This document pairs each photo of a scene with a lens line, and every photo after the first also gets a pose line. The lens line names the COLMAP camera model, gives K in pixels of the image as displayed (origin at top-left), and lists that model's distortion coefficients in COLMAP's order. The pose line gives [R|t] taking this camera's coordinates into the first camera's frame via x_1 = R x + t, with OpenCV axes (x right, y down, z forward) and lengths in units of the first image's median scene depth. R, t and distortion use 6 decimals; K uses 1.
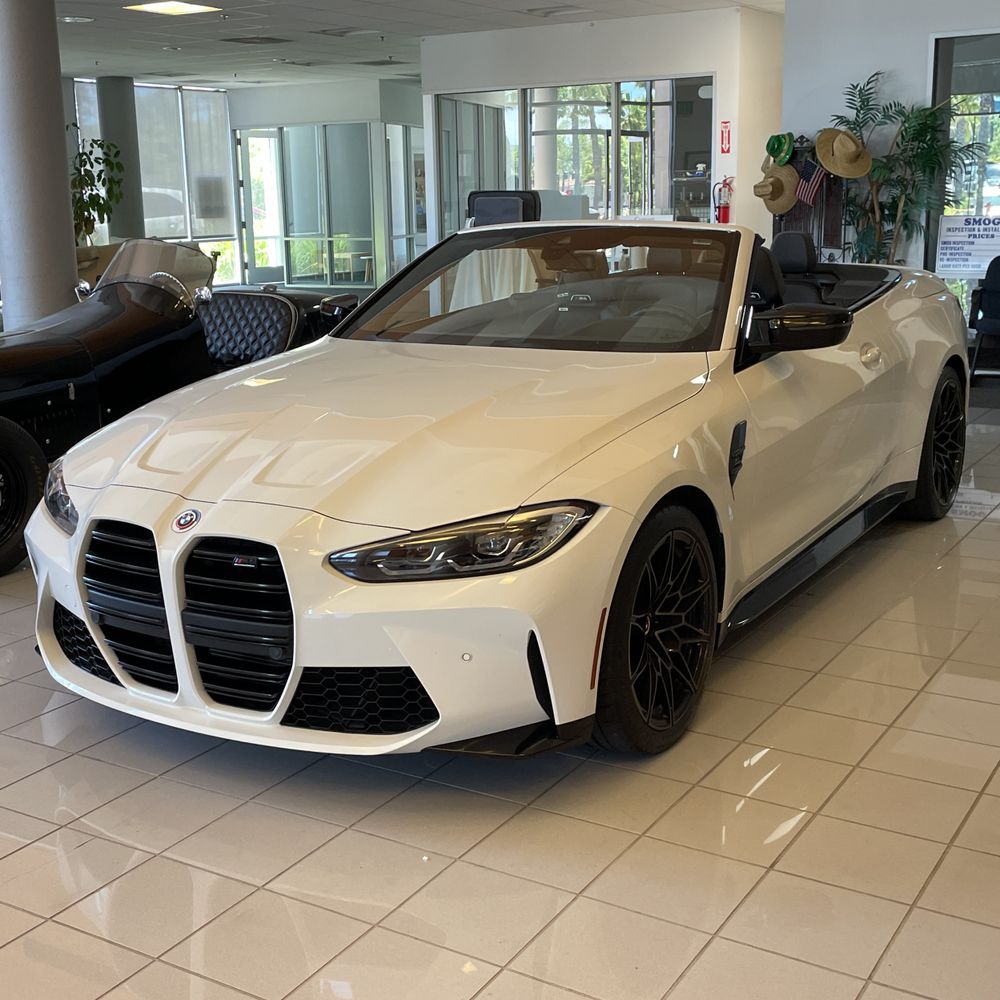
lens RADIAL K [[1348.0, 0, 499.0], [0, 1348.0, 467.6], [0, 0, 1]] dist [0.158935, -0.288103]
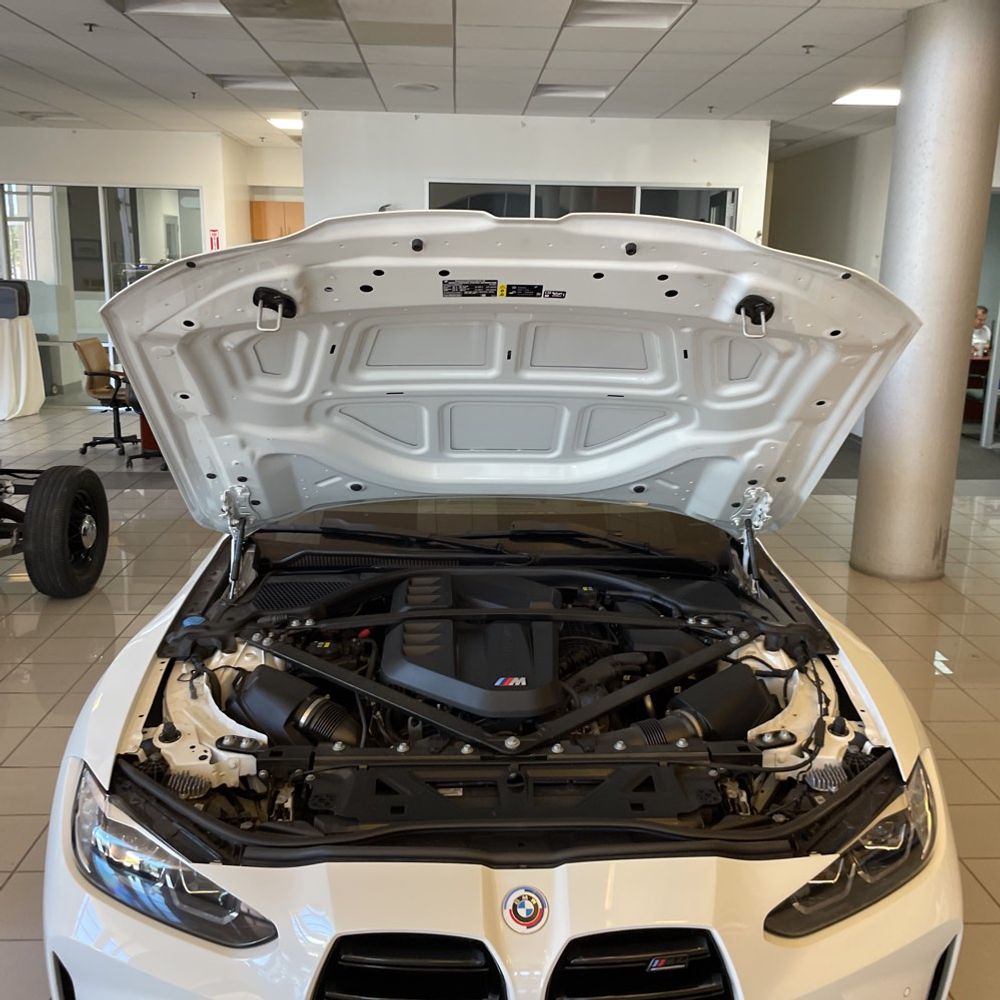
lens RADIAL K [[999.5, 0, 493.1], [0, 999.5, 488.4], [0, 0, 1]] dist [0.107952, -0.129258]
pose [[0.833185, -0.091406, 0.545388, -0.165925], [0.083611, 0.995729, 0.039151, -0.062764], [-0.546637, 0.012981, 0.837269, 0.196784]]
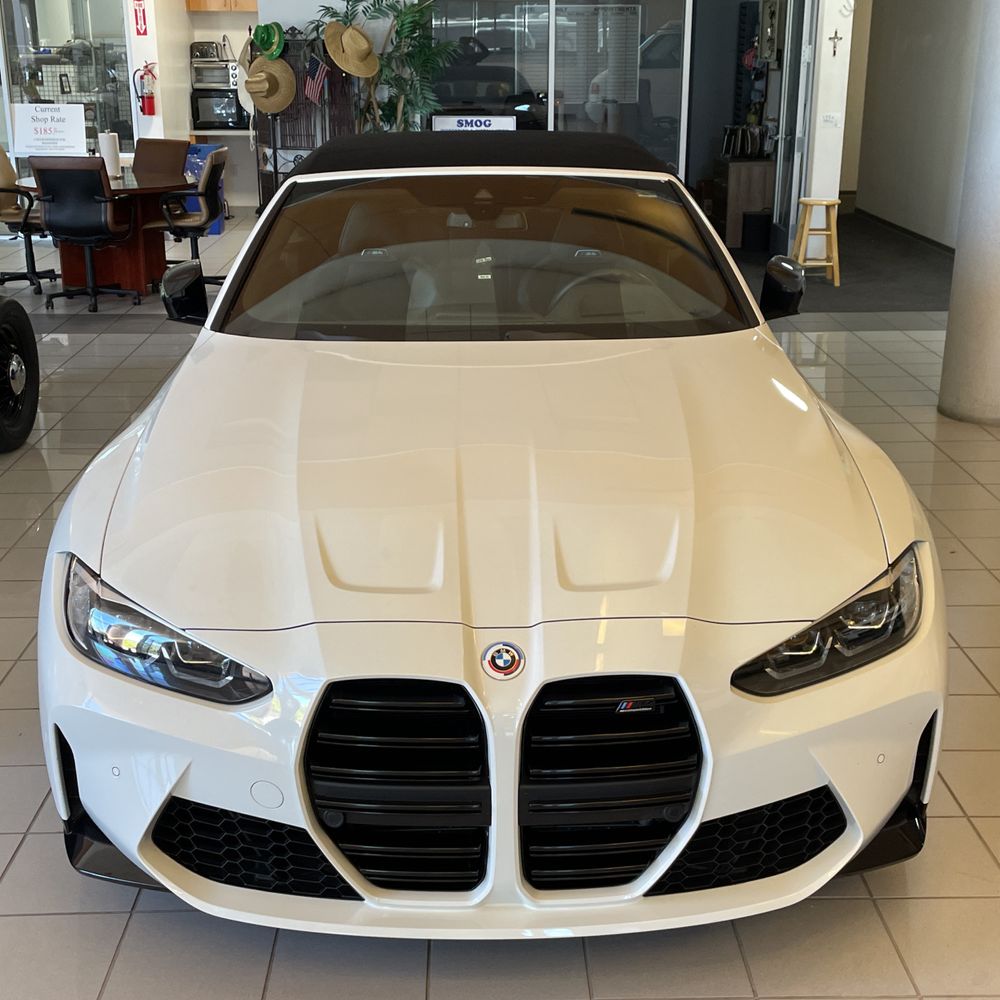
lens RADIAL K [[1348.0, 0, 499.0], [0, 1348.0, 467.6], [0, 0, 1]] dist [0.158935, -0.288103]
pose [[0.840143, -0.145920, 0.522367, -0.196733], [0.096536, 0.987981, 0.120724, -0.049185], [-0.533705, -0.050998, 0.844132, 0.135908]]
